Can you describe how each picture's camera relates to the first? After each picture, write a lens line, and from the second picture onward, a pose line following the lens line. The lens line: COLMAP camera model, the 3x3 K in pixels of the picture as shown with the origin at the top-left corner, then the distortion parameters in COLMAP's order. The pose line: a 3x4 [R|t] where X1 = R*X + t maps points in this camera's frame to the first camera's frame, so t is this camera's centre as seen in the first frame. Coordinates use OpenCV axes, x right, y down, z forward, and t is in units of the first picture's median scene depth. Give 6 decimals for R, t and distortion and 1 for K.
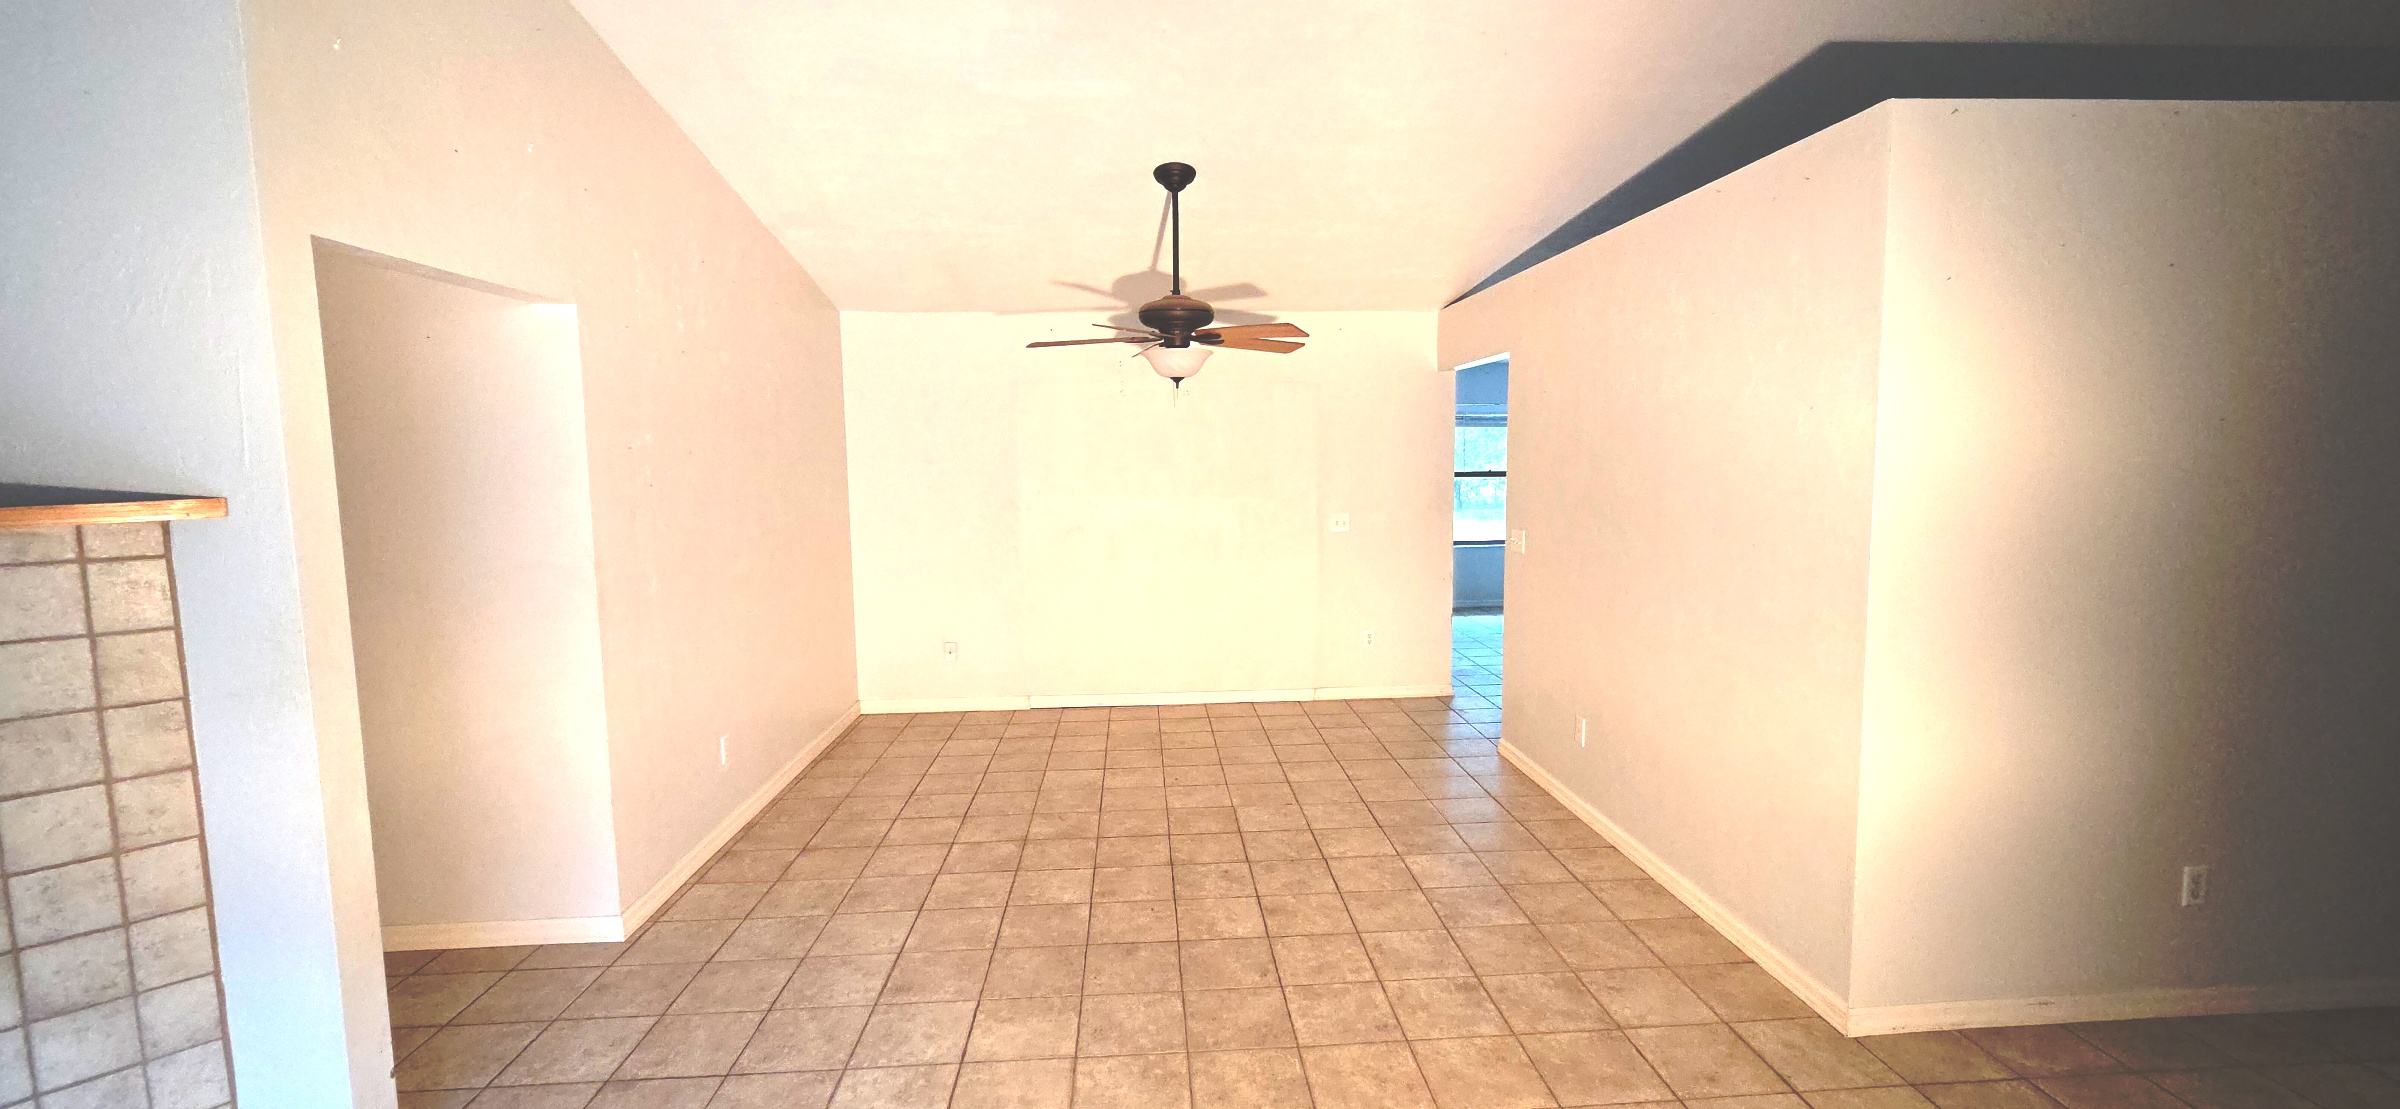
lens RADIAL K [[982.7, 0, 1200.0], [0, 982.7, 554.5], [0, 0, 1]] dist [-0.000575, -0.000133]
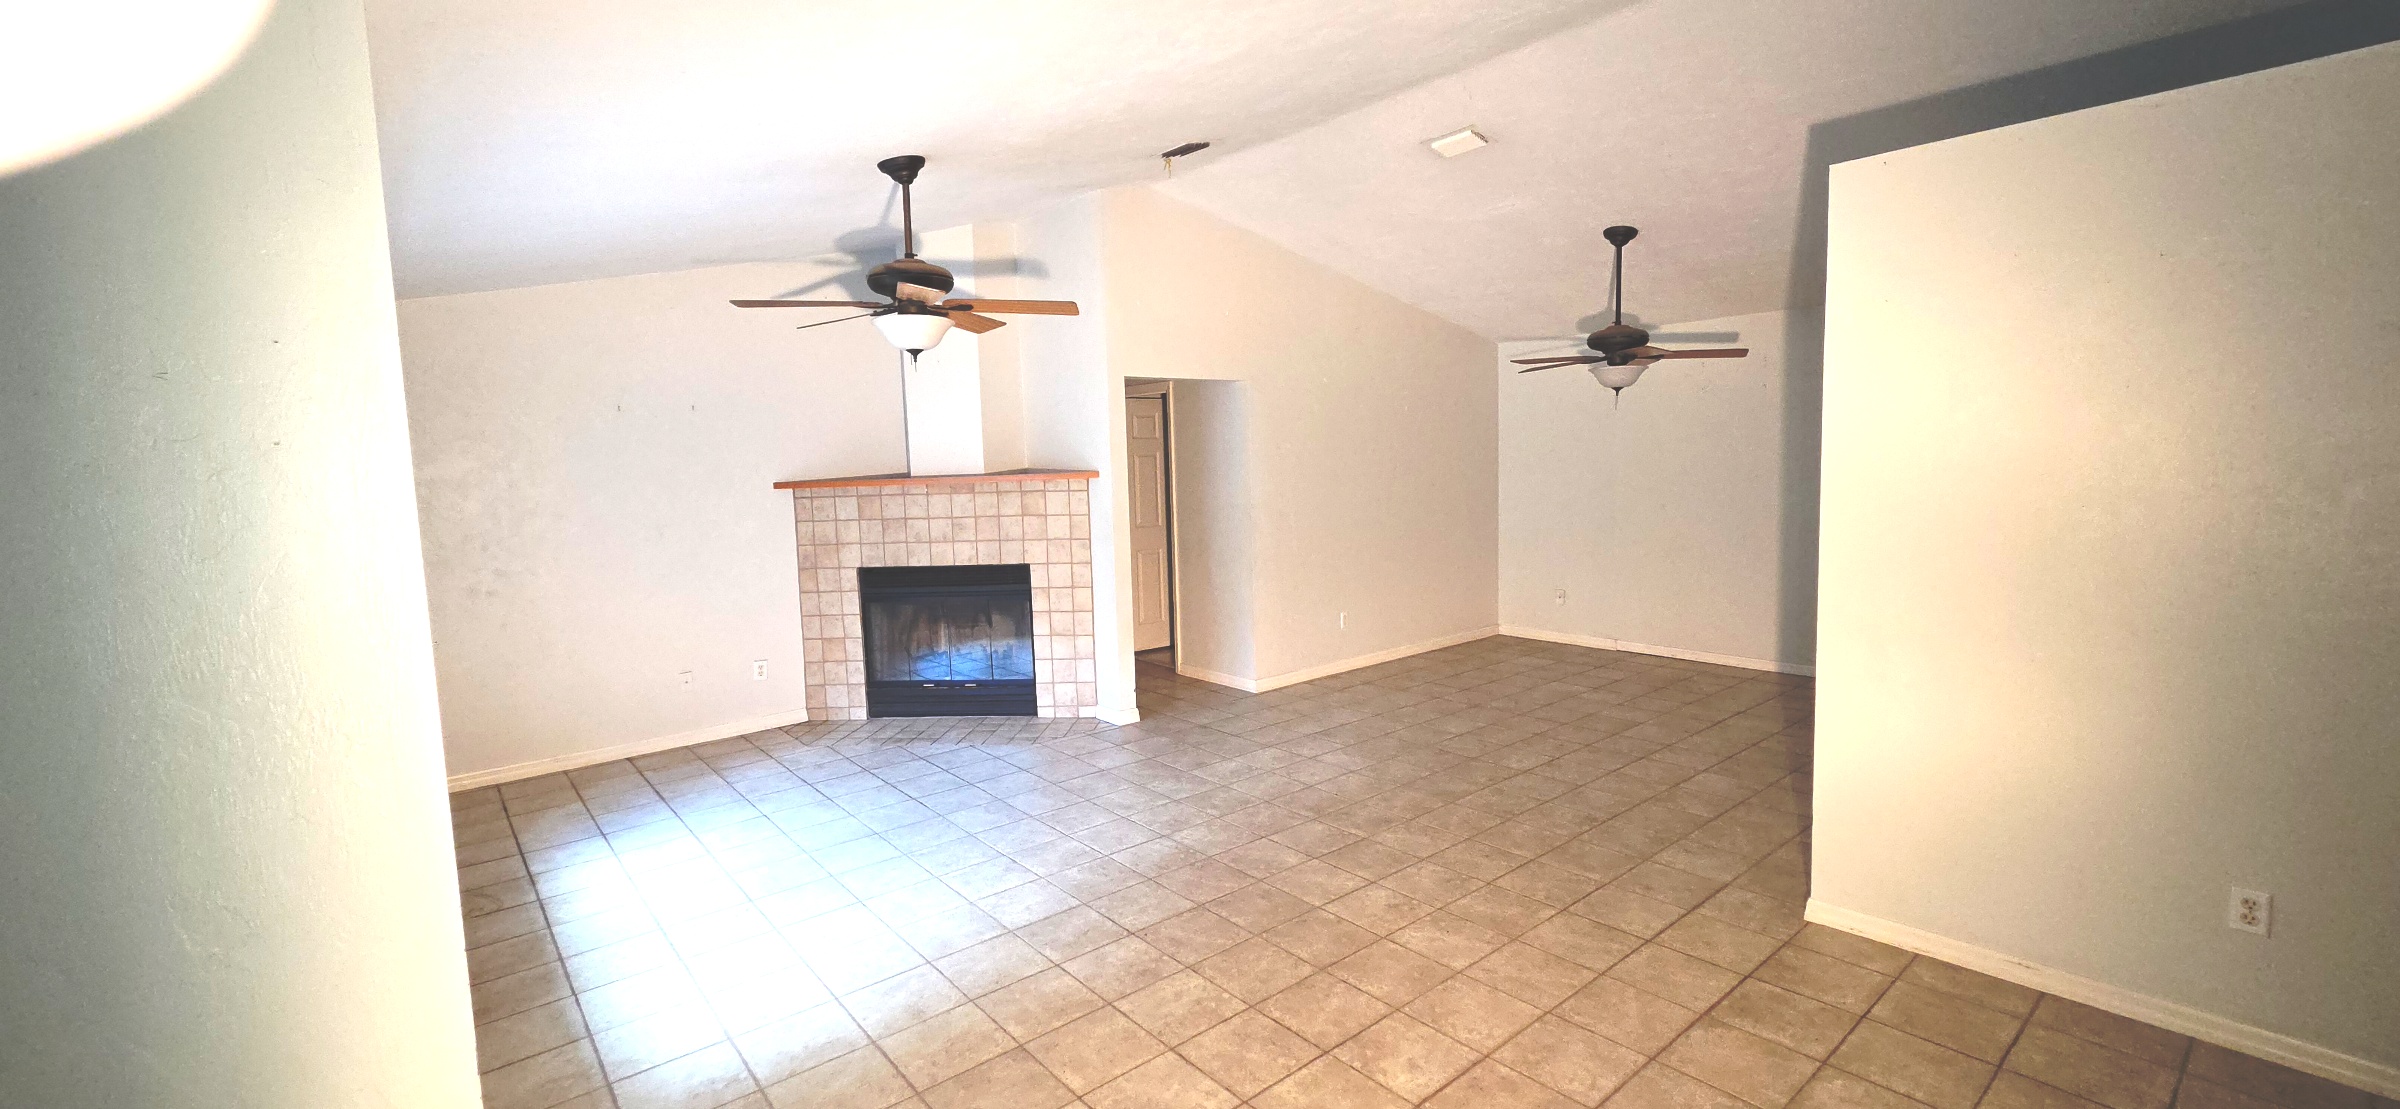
lens RADIAL K [[982.7, 0, 1200.0], [0, 982.7, 554.5], [0, 0, 1]] dist [-0.000575, -0.000133]
pose [[0.582767, 0.076046, -0.809073, 1.053059], [-0.062704, 0.996852, 0.048531, 0.019602], [0.810216, 0.022450, 0.585701, -0.311024]]
